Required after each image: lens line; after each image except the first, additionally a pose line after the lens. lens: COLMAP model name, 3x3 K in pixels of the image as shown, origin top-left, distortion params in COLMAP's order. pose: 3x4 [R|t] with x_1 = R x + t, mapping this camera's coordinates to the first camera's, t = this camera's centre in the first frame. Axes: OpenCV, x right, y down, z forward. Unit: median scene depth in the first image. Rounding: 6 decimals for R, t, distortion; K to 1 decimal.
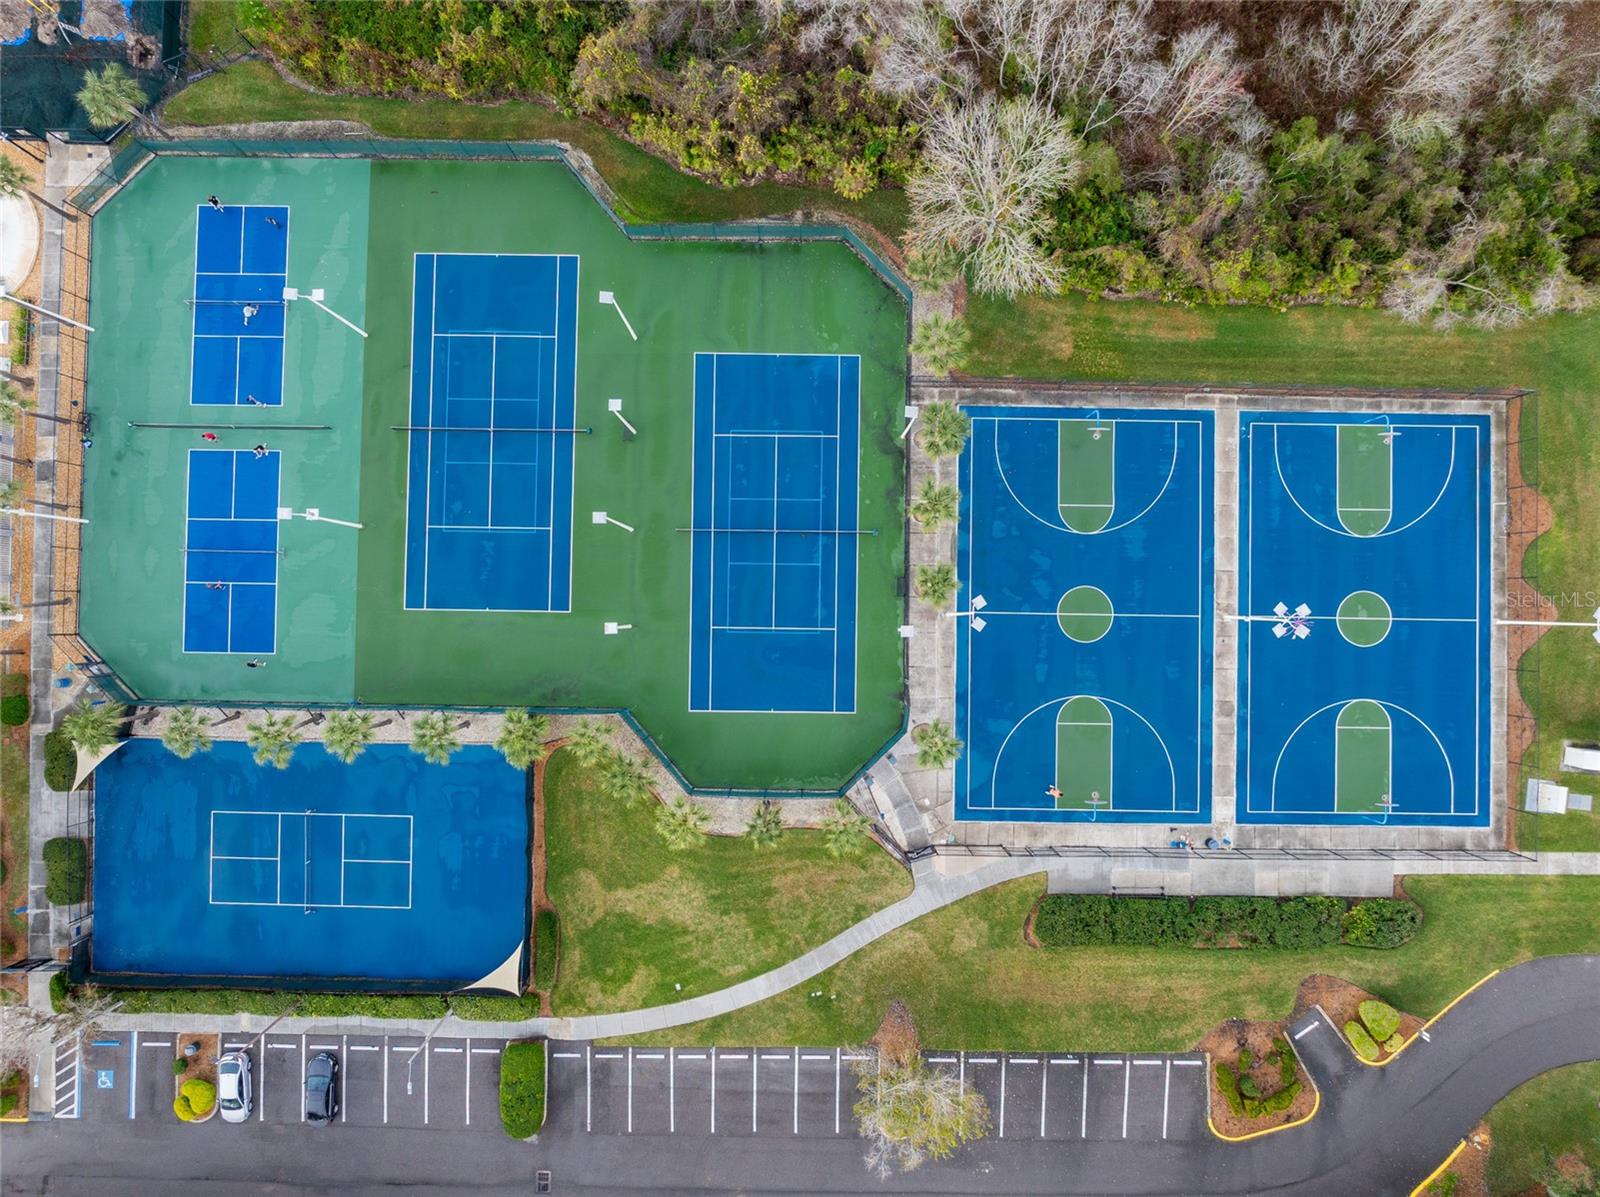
lens RADIAL K [[1140.1, 0, 810.4], [0, 1140.1, 578.8], [0, 0, 1]] dist [-0.024660, 0.004801]
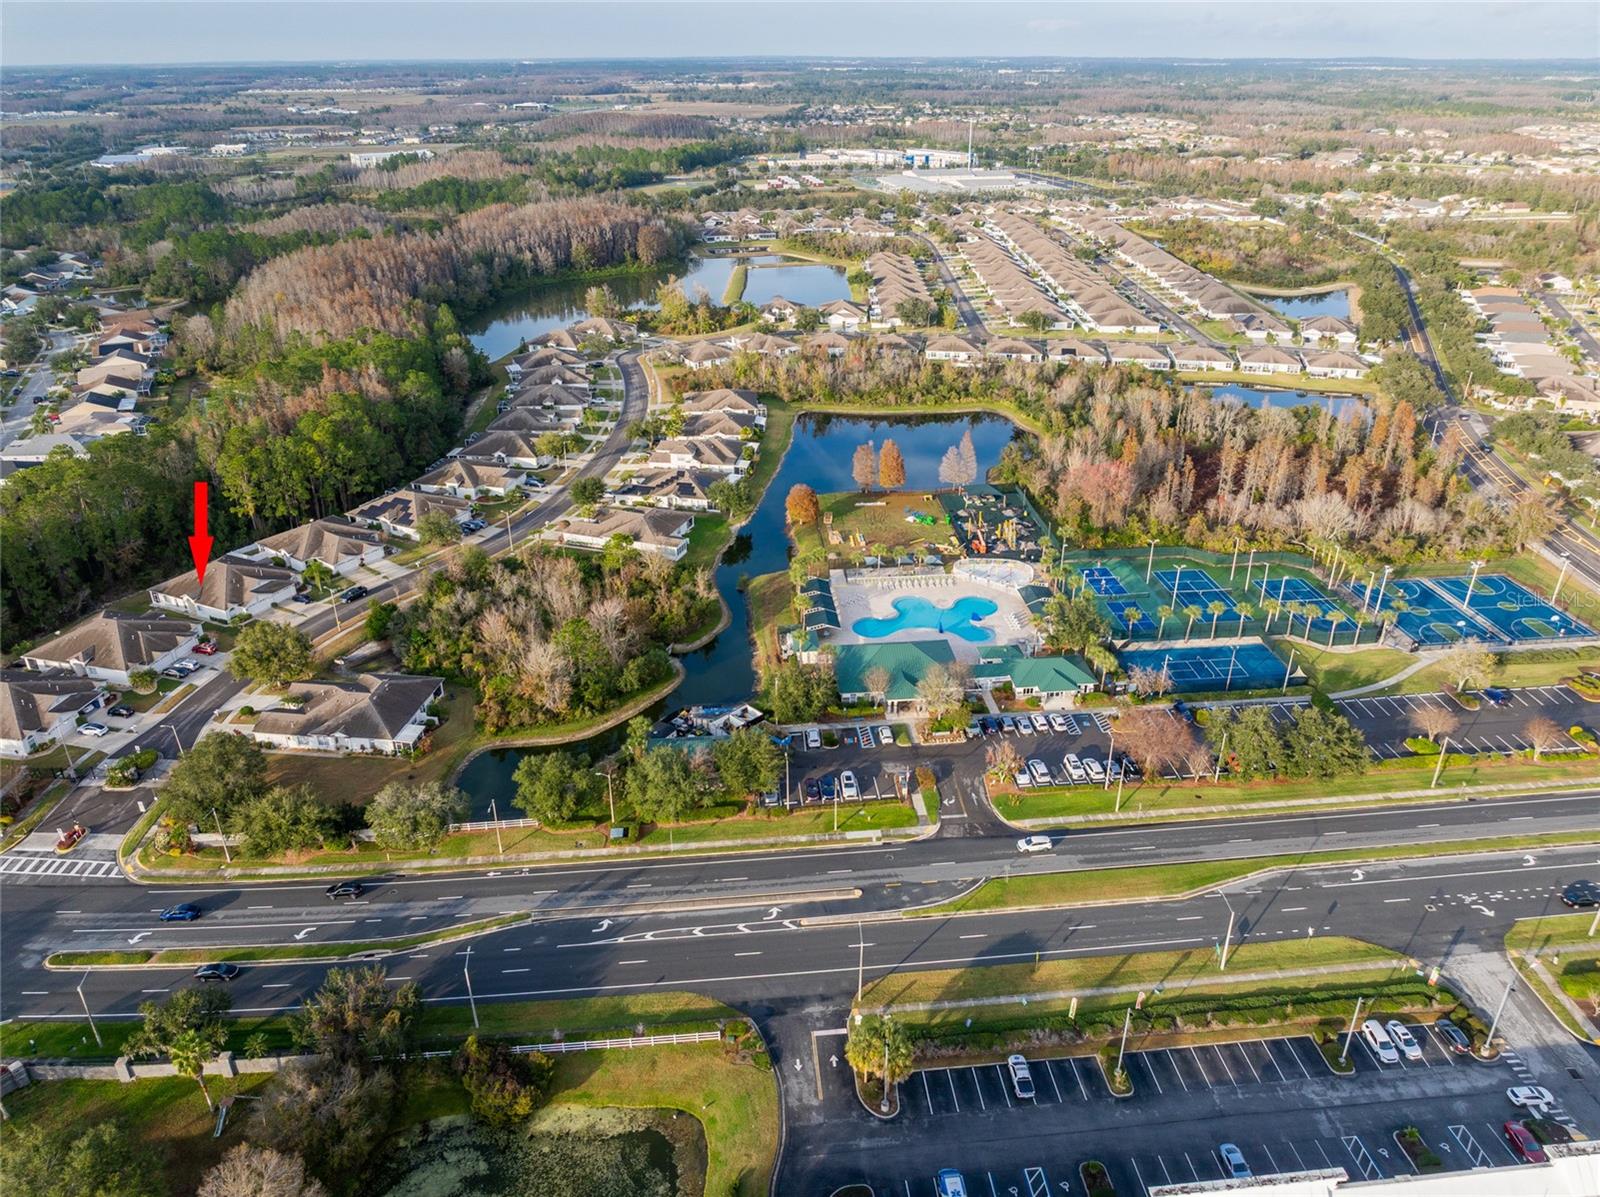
lens RADIAL K [[1128.4, 0, 800.0], [0, 1128.4, 598.5], [0, 0, 1]] dist [-0.044973, 0.038971]
pose [[0.993791, -0.056405, 0.095904, -1.634014], [0.111074, 0.452960, -0.884584, 2.403192], [0.006454, 0.889745, 0.456413, -0.358488]]
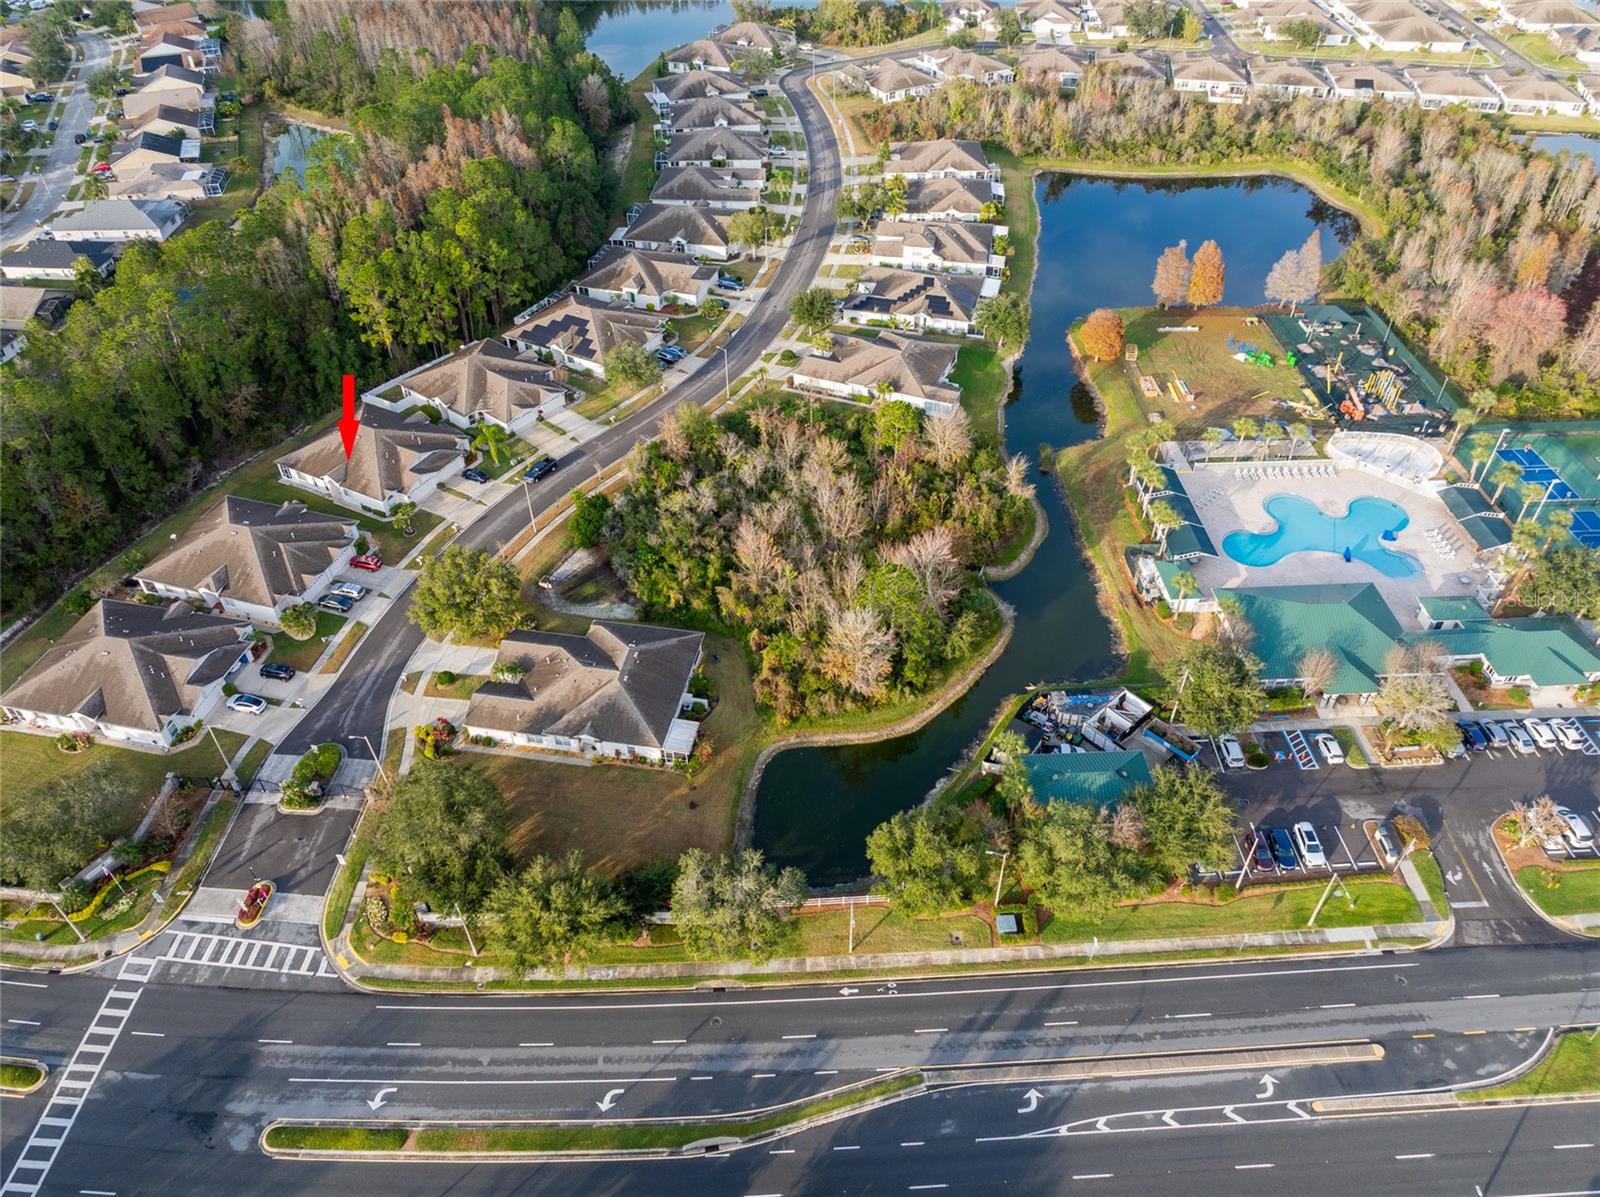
lens RADIAL K [[1118.6, 0, 800.0], [0, 1118.6, 598.5], [0, 0, 1]] dist [-0.022445, 0.006235]
pose [[0.997962, -0.050717, 0.038719, -2.108028], [0.062795, 0.672951, -0.737017, 1.495285], [0.011323, 0.737947, 0.674764, -0.342677]]
